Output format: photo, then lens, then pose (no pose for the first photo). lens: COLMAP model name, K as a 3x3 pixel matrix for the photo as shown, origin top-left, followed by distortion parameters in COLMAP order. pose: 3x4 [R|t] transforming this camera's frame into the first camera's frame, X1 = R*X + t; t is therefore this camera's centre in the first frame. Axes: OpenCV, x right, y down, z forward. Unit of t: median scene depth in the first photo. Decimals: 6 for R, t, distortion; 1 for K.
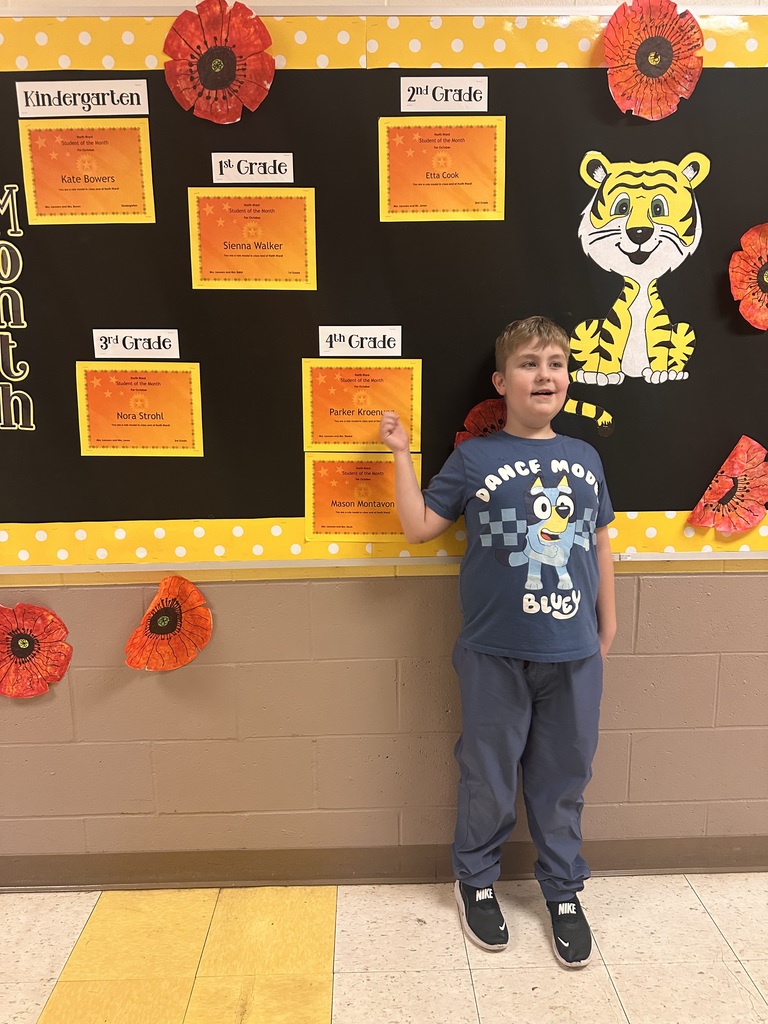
lens RADIAL K [[742.4, 0, 382.1], [0, 742.4, 510.2], [0, 0, 1]] dist [0.028746, -0.037747]
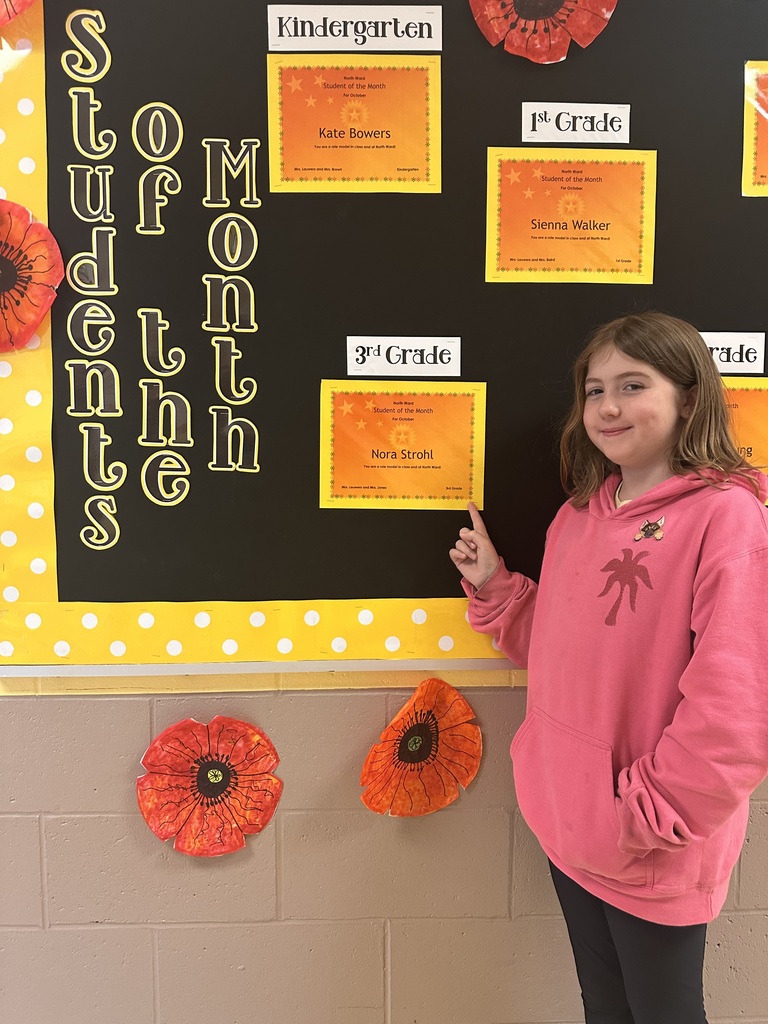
lens RADIAL K [[742.4, 0, 381.3], [0, 742.4, 517.7], [0, 0, 1]] dist [0.028746, -0.037747]
pose [[0.999894, 0.009443, 0.011126, -0.362061], [-0.008184, 0.994099, -0.108171, 0.013492], [-0.012082, 0.108069, 0.994070, 0.298153]]
